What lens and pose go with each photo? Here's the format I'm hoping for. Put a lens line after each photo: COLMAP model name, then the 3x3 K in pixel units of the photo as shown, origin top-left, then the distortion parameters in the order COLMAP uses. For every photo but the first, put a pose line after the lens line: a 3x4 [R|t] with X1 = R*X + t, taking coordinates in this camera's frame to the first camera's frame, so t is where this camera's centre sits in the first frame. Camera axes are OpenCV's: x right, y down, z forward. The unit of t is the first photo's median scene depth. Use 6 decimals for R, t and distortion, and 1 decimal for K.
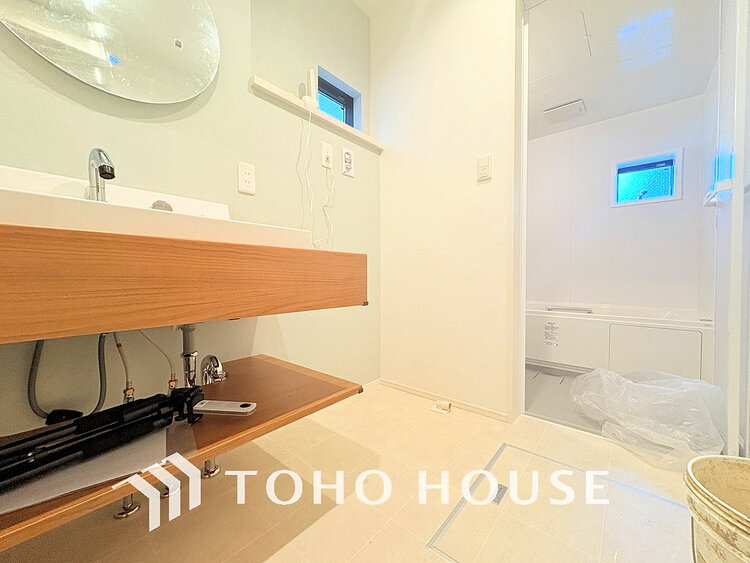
lens RADIAL K [[298.2, 0, 374.7], [0, 298.2, 280.0], [0, 0, 1]] dist [0.001543, 0.000223]
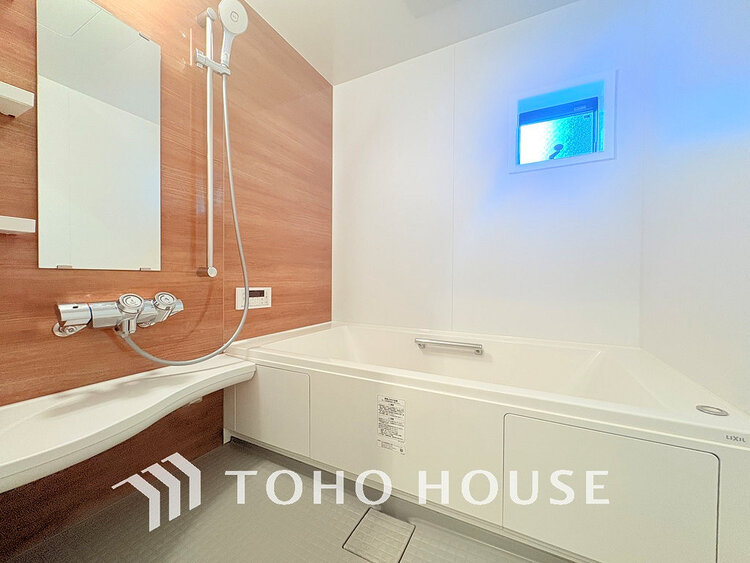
lens RADIAL K [[298.2, 0, 372.7], [0, 298.2, 282.1], [0, 0, 1]] dist [0.001543, 0.000223]
pose [[0.974073, 0.007723, 0.226103, 0.459238], [-0.004168, 0.999860, -0.016196, -0.023429], [-0.226196, 0.014834, 0.973969, 0.565277]]
